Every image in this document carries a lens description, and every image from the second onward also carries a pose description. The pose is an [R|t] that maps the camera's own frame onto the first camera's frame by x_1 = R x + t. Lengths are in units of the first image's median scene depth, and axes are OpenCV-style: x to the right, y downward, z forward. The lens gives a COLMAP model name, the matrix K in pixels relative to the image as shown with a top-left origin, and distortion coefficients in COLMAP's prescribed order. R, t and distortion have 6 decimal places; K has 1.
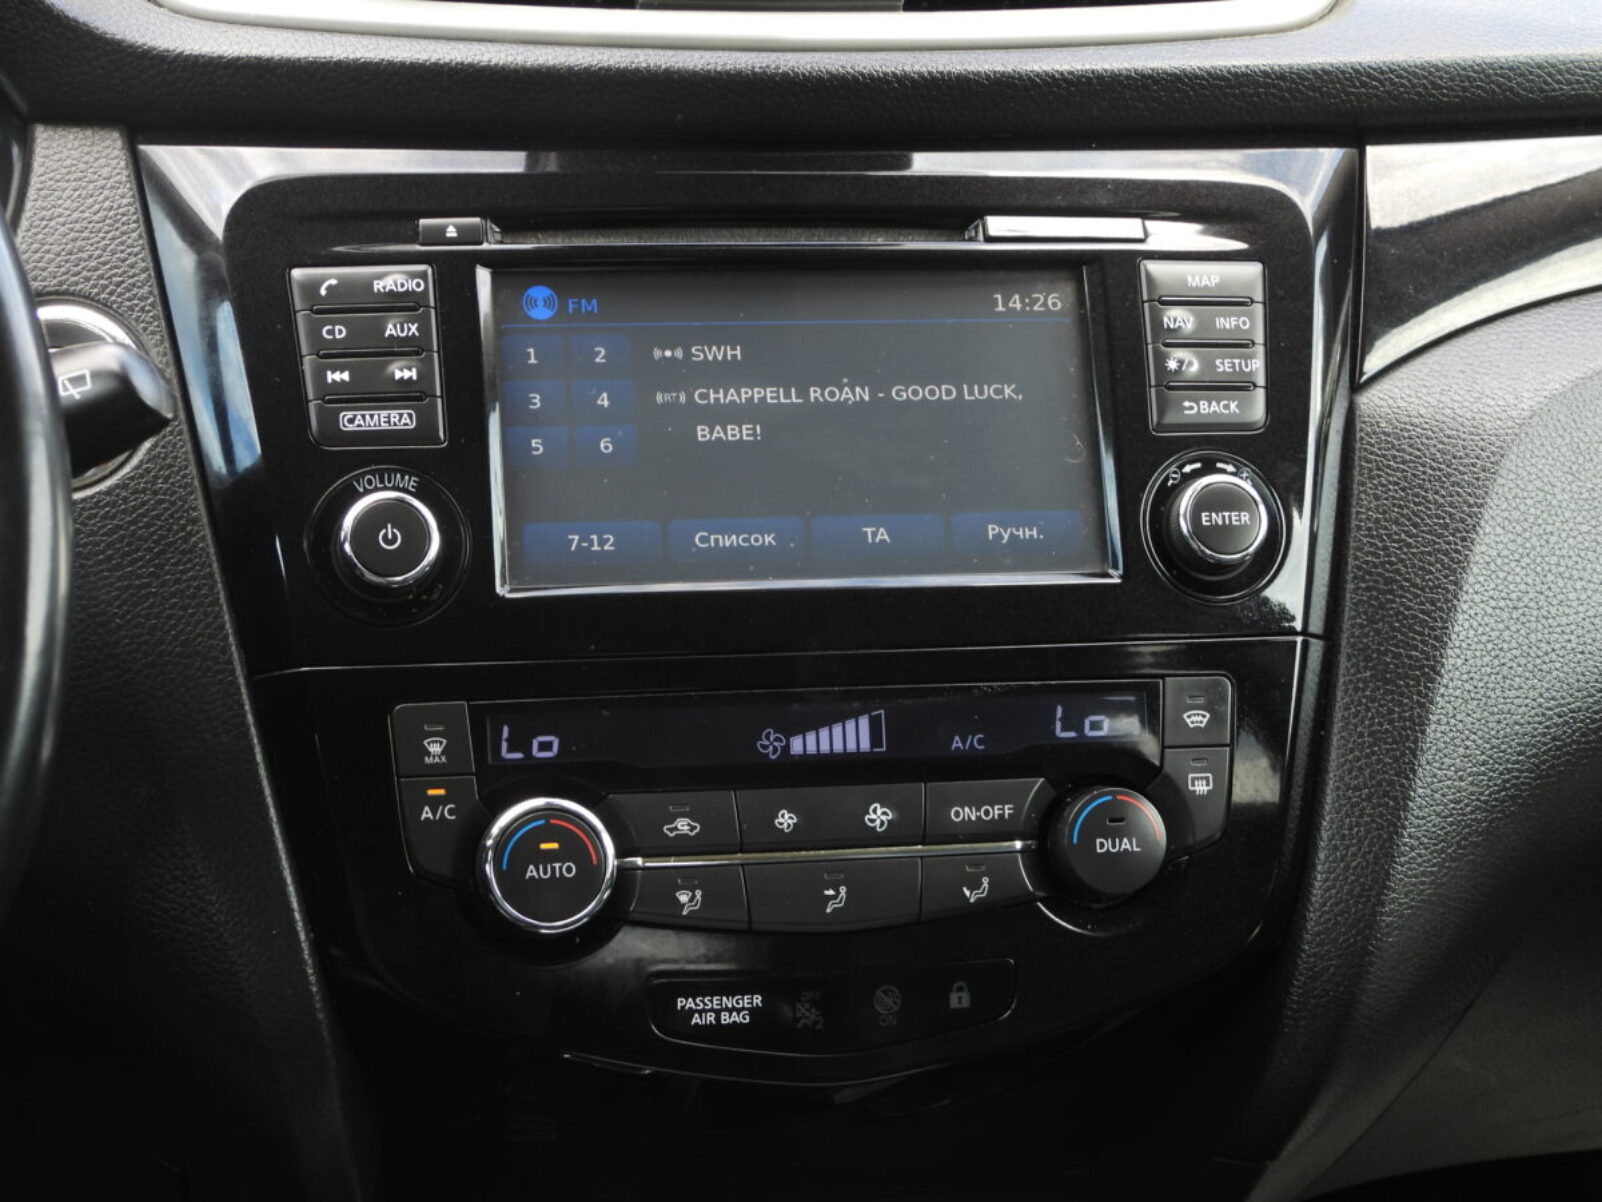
lens RADIAL K [[3275.6, 0, 801.0], [0, 3275.6, 601.0], [0, 0, 1]] dist [-0.065313, -0.357058]
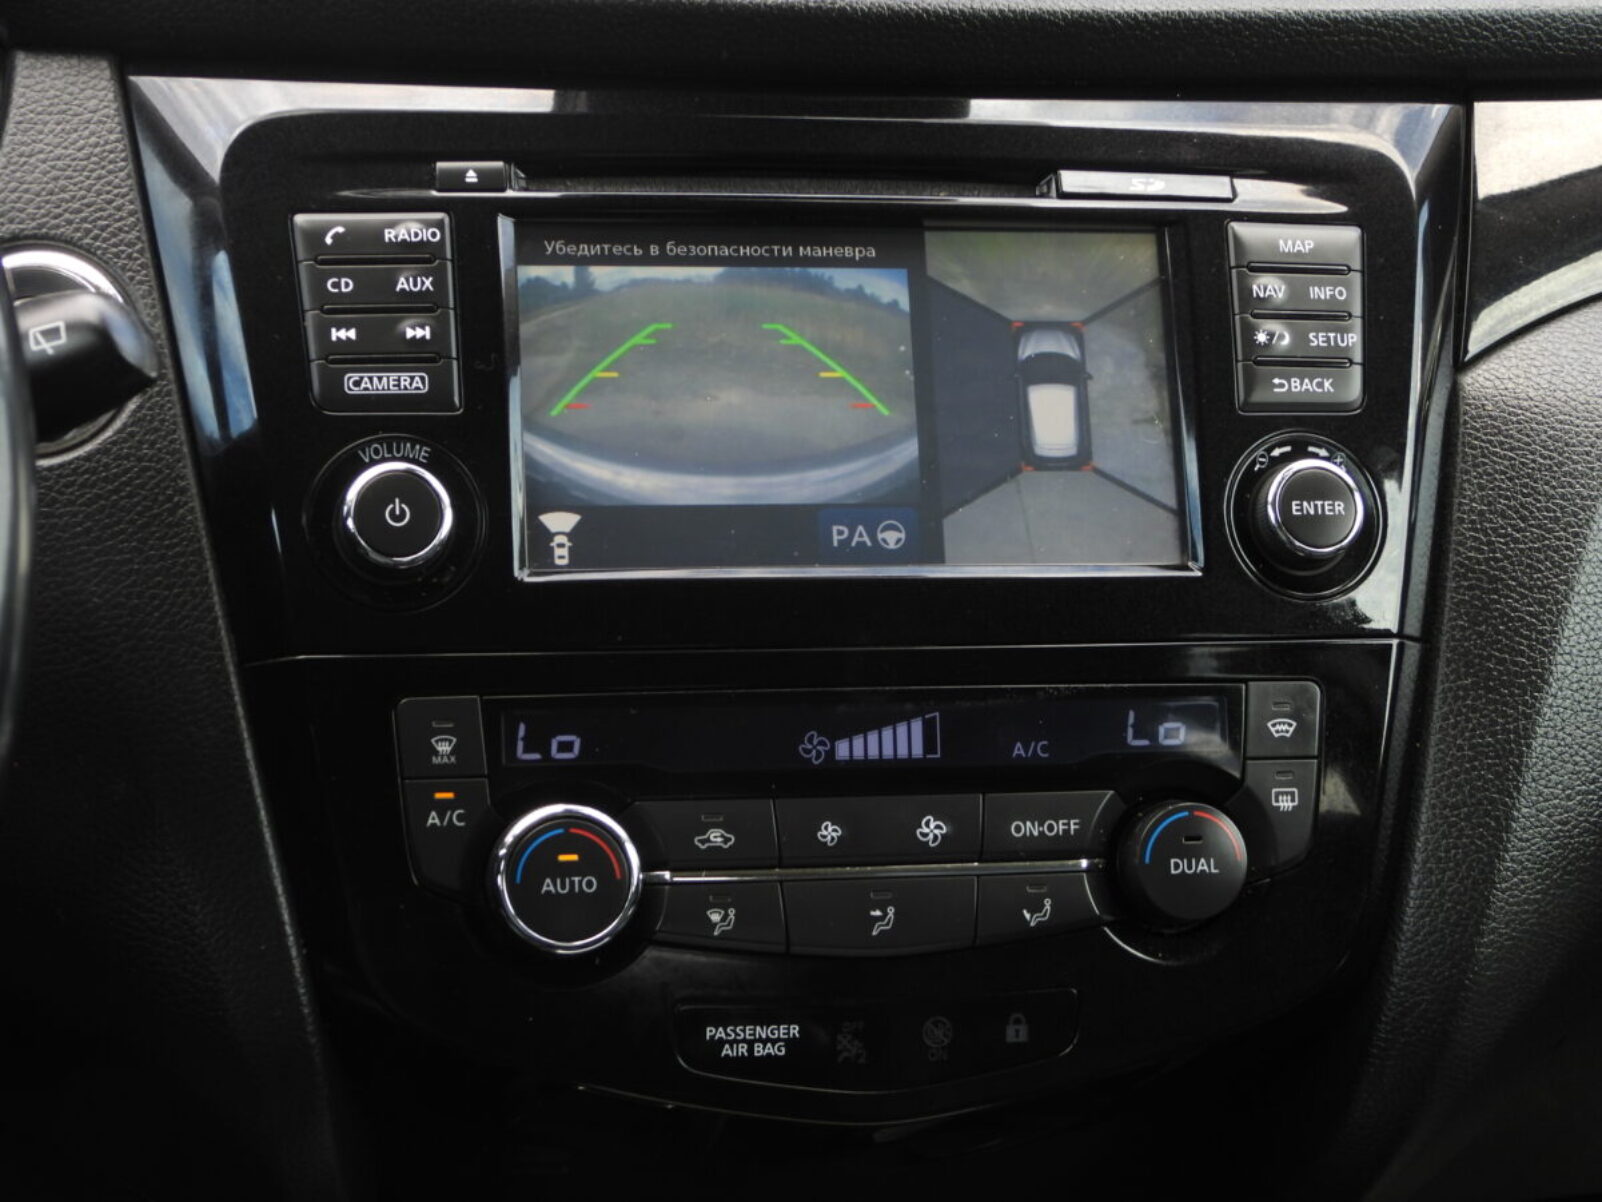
lens RADIAL K [[3275.6, 0, 801.0], [0, 3275.6, 601.0], [0, 0, 1]] dist [-0.065313, -0.357058]
pose [[0.999830, 0.017802, -0.004720, -0.009238], [-0.017756, 0.999794, 0.009797, -0.005848], [0.004893, -0.009711, 0.999941, 0.093425]]
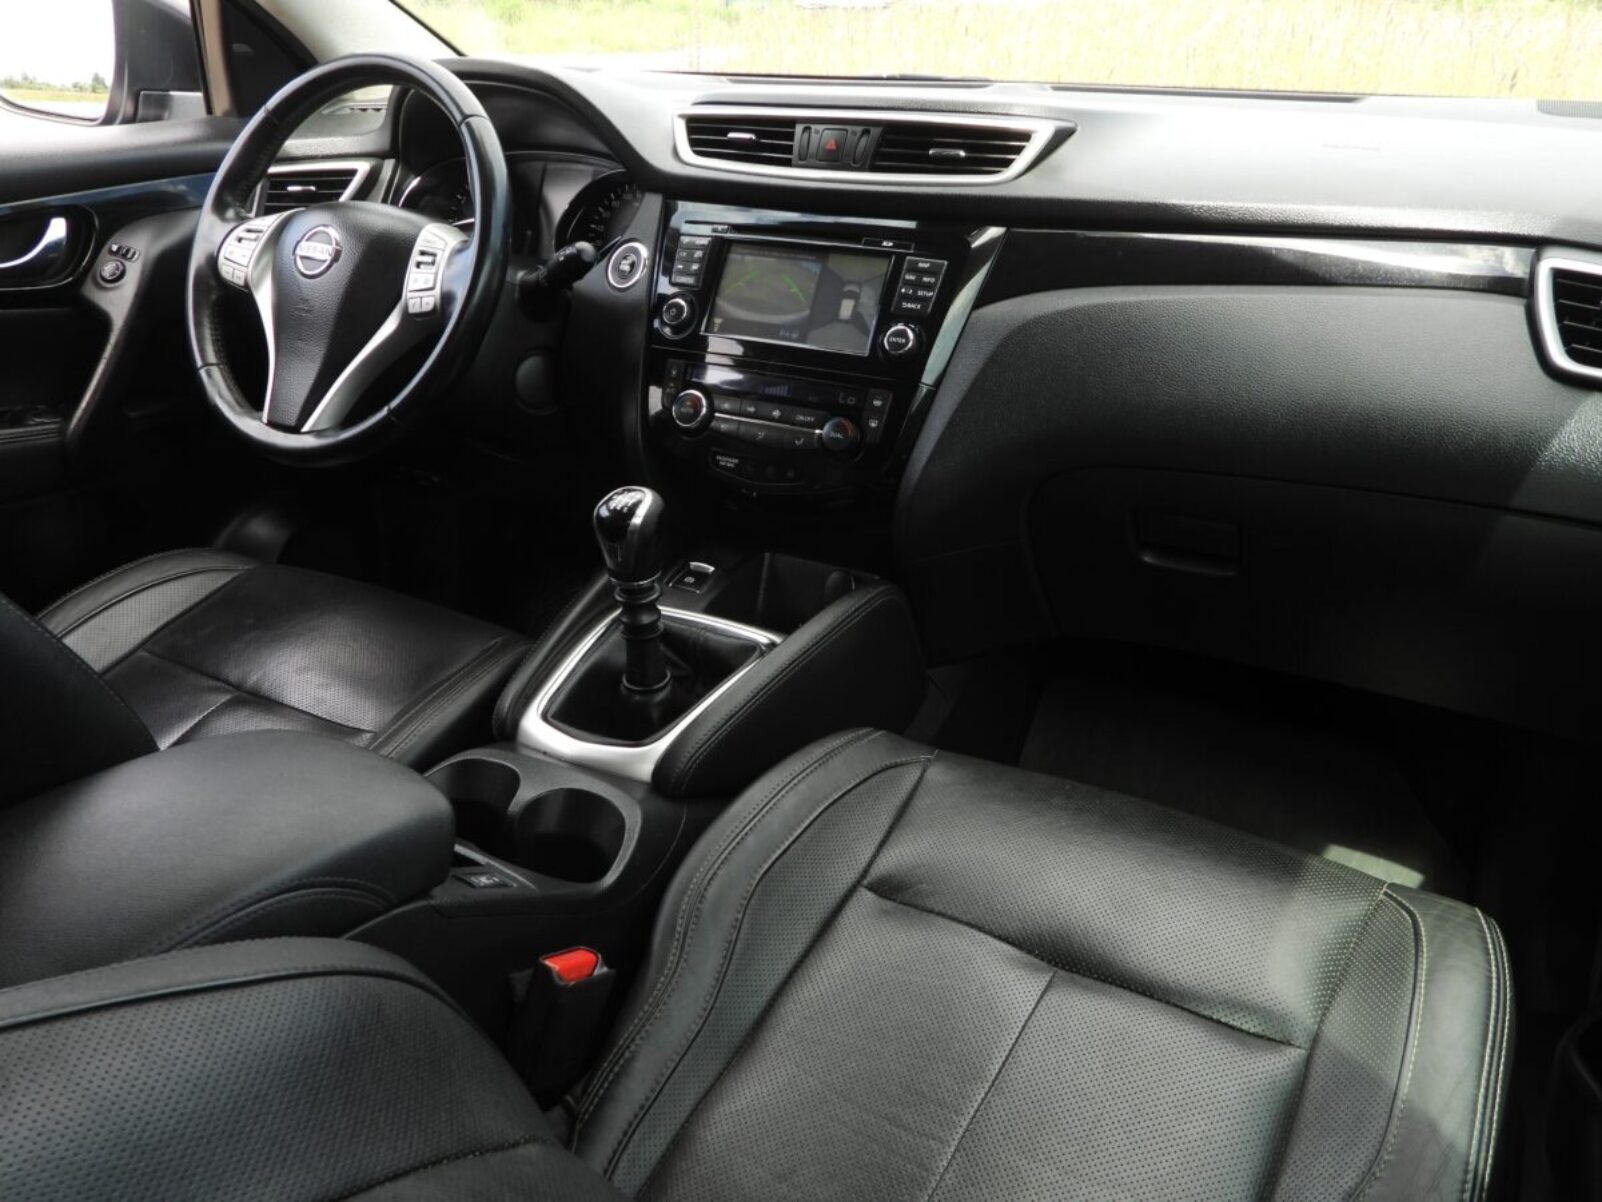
lens RADIAL K [[1358.5, 0, 801.0], [0, 1358.5, 601.0], [0, 0, 1]] dist [-0.011458, -0.007833]
pose [[0.747269, 0.231102, -0.623042, 0.940368], [-0.186326, 0.972837, 0.137372, 0.056580], [0.637866, 0.013435, 0.770031, -0.043591]]
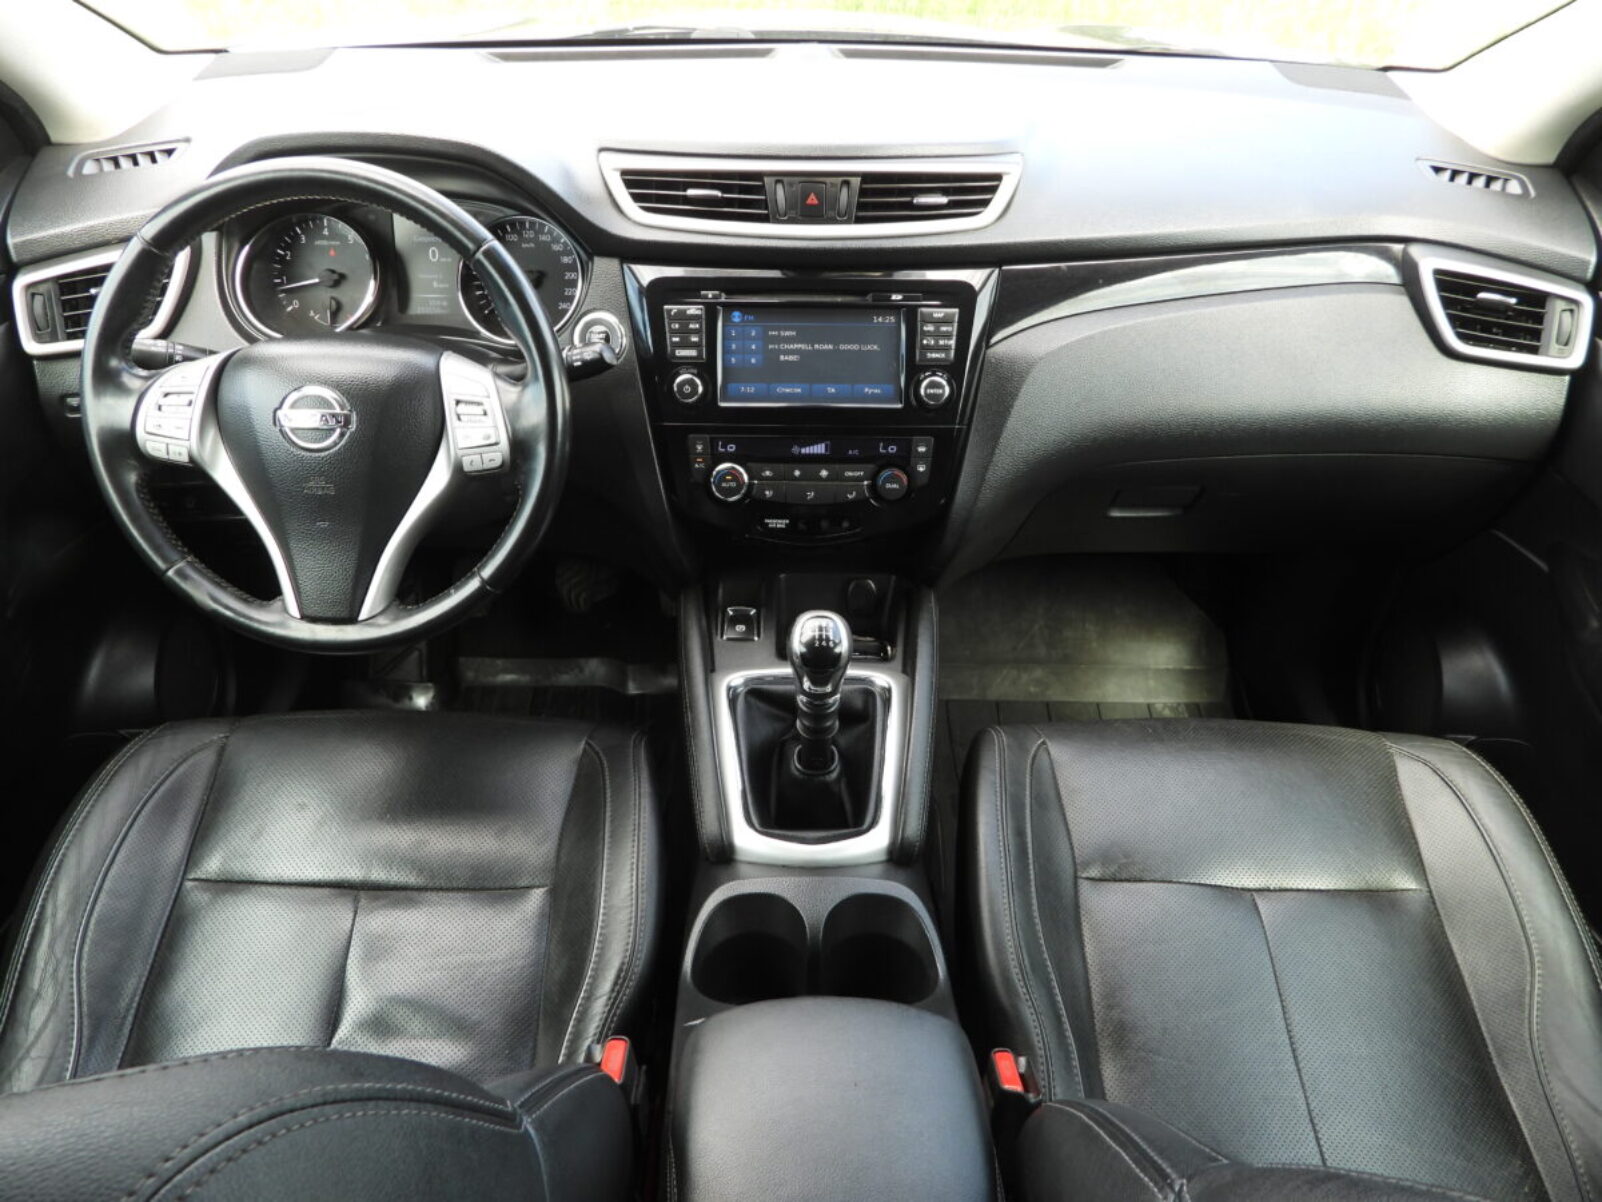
lens RADIAL K [[1150.3, 0, 801.0], [0, 1150.3, 601.0], [0, 0, 1]] dist [-0.009721, 0.001557]
pose [[0.979132, 0.101089, -0.176301, 0.231396], [-0.039751, 0.946017, 0.321669, -0.201536], [0.199301, -0.307948, 0.930294, -0.202712]]
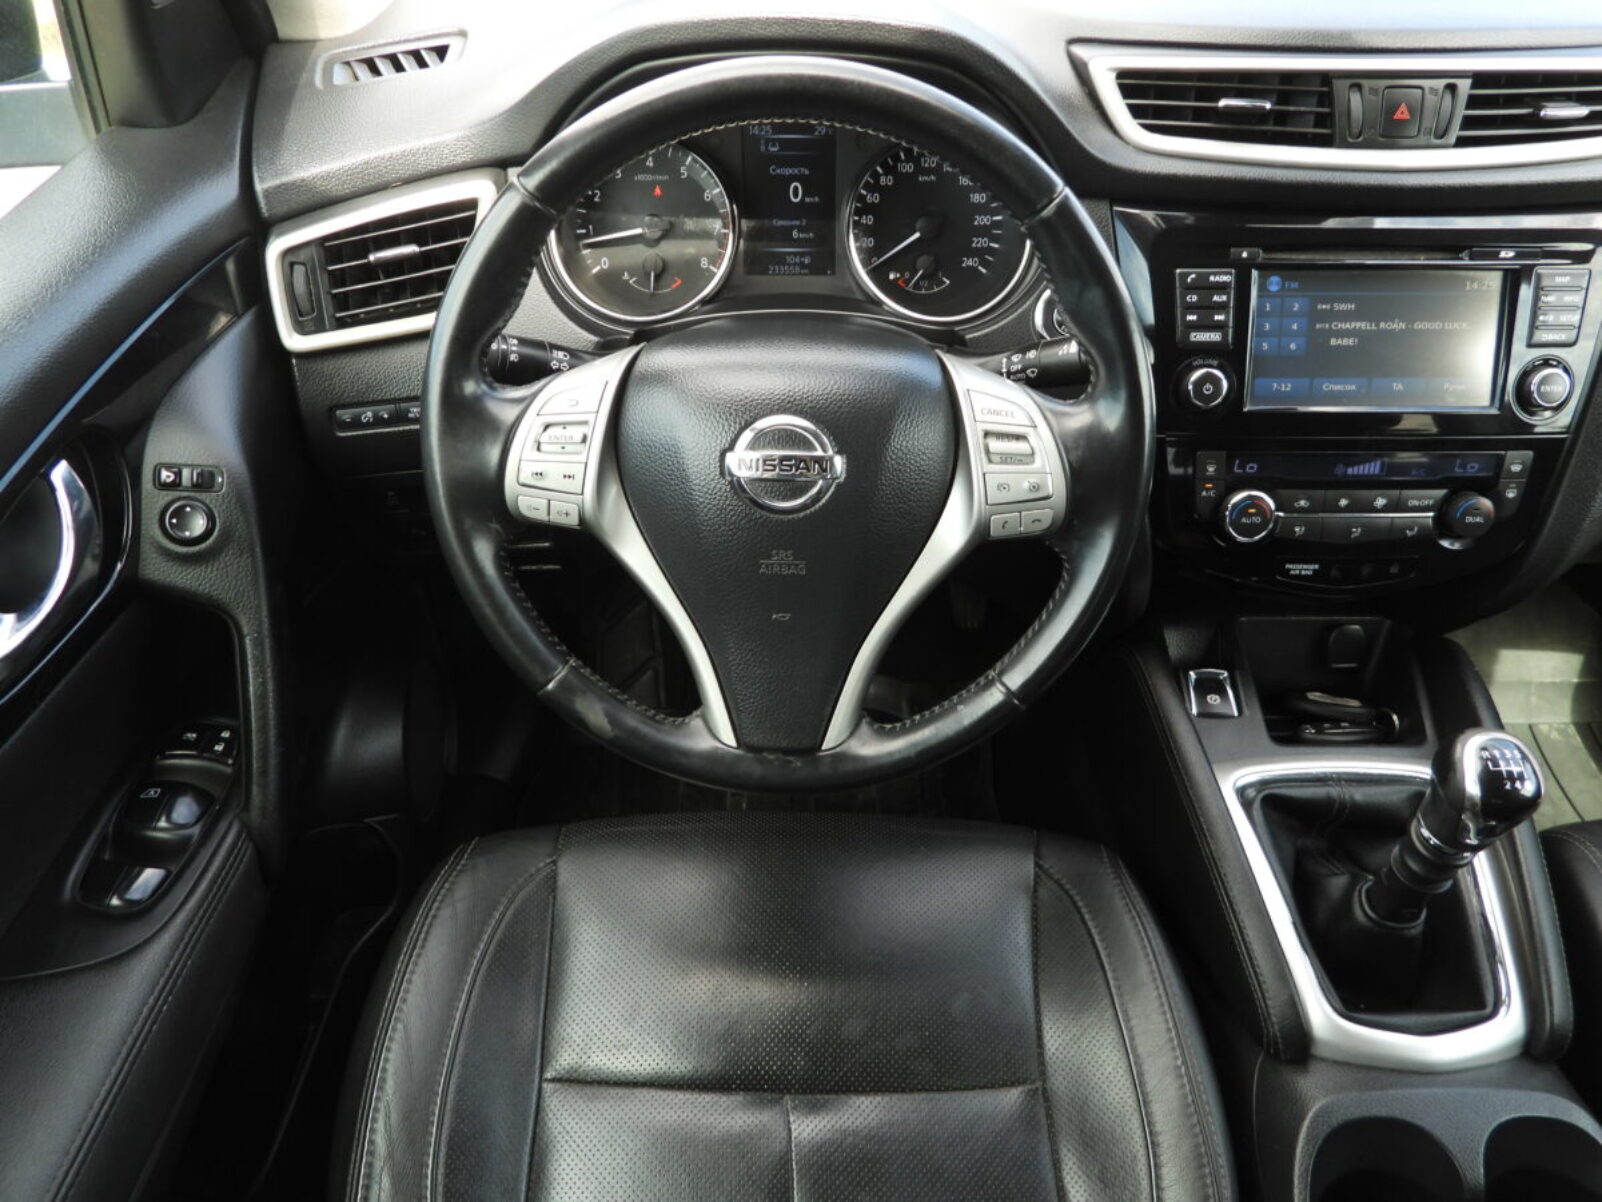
lens RADIAL K [[1150.3, 0, 801.0], [0, 1150.3, 601.0], [0, 0, 1]] dist [-0.009721, 0.001557]
pose [[0.978446, 0.106878, -0.176696, -0.250281], [-0.028533, 0.917412, 0.396913, -0.205066], [0.204524, -0.383316, 0.900688, 0.071624]]
